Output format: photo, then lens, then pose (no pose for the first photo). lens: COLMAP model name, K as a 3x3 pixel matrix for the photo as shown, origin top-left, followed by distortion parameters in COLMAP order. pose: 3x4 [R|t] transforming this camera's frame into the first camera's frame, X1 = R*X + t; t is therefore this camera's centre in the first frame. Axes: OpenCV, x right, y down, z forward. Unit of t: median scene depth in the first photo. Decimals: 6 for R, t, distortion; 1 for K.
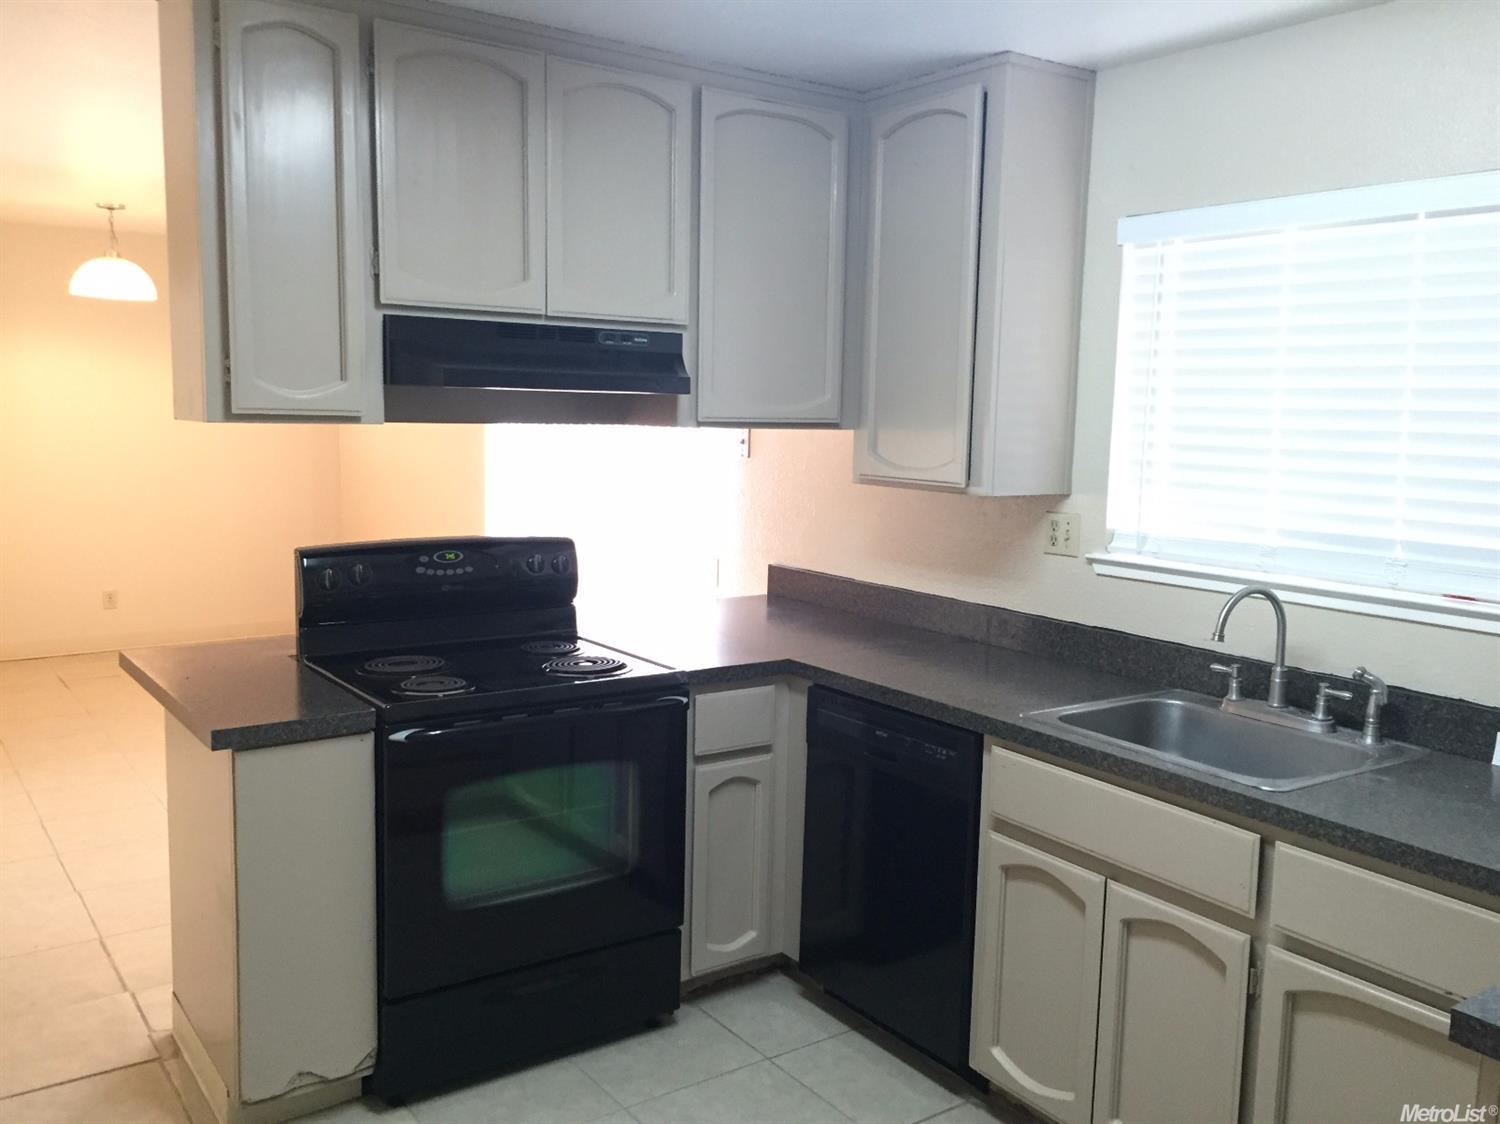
lens RADIAL K [[1300.9, 0, 749.7], [0, 1300.9, 563.8], [0, 0, 1]] dist [0.066069, -0.065705]
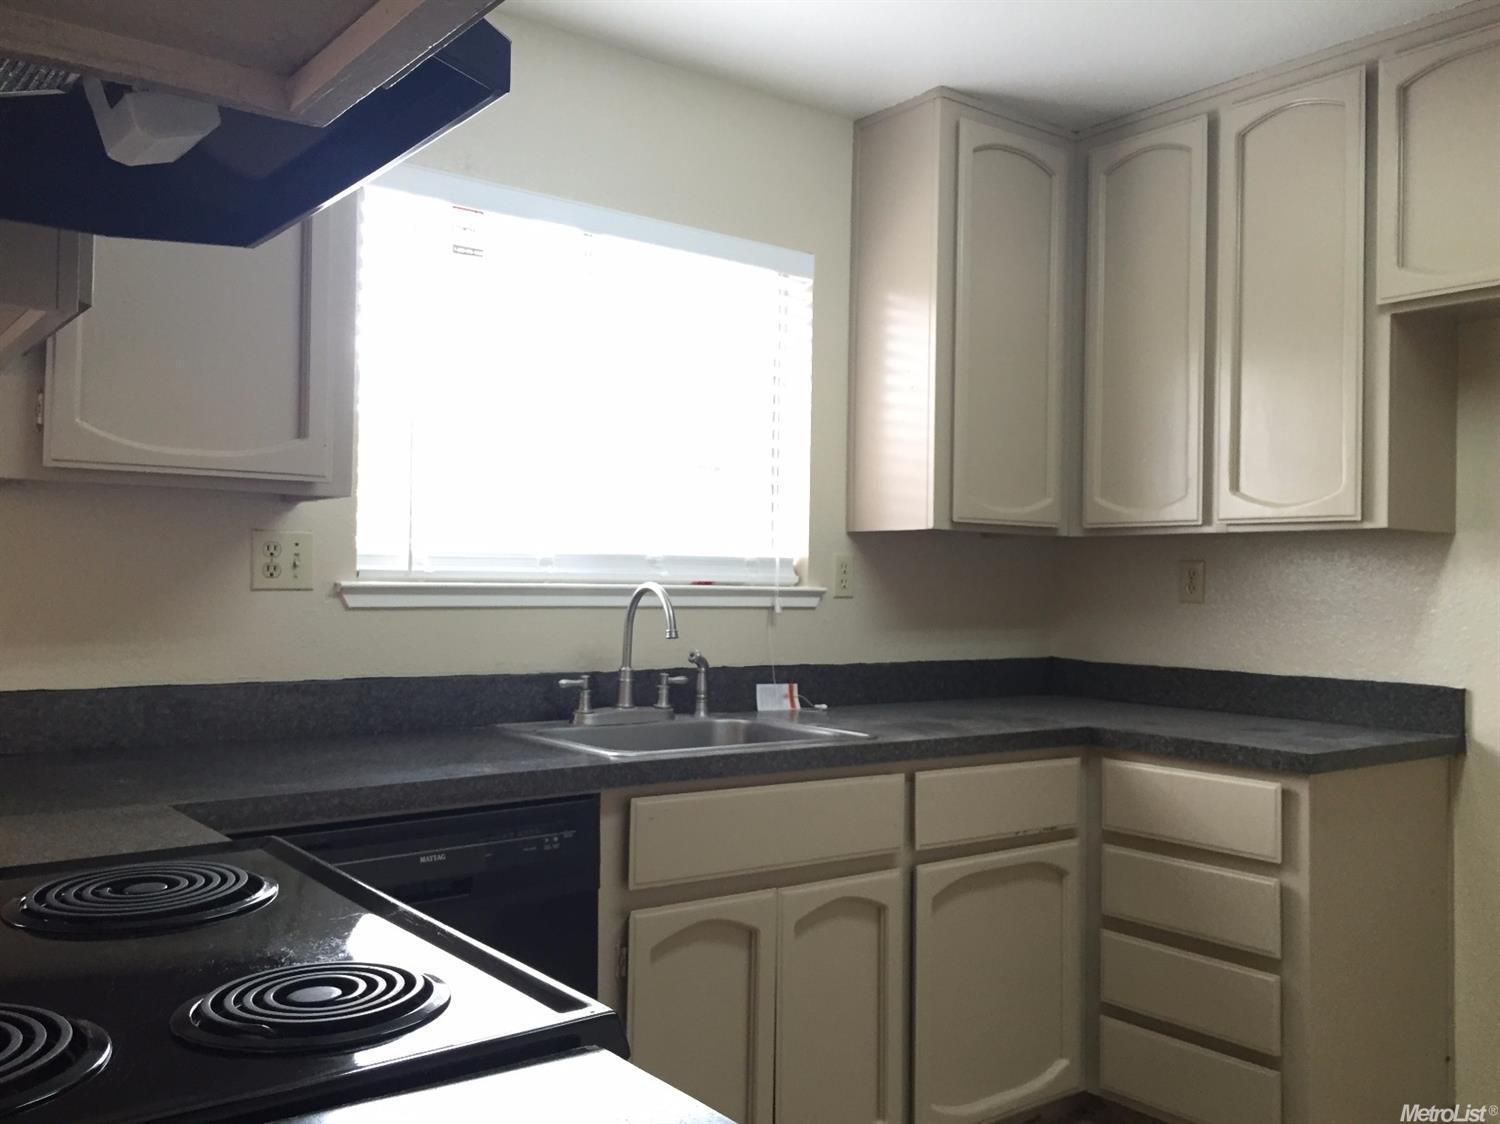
lens RADIAL K [[1300.9, 0, 749.8], [0, 1300.9, 559.3], [0, 0, 1]] dist [0.066069, -0.065705]
pose [[-0.045292, -0.007661, 0.998944, -0.591340], [0.109192, 0.993941, 0.012573, -0.005189], [-0.992988, 0.109646, -0.044181, 0.941498]]
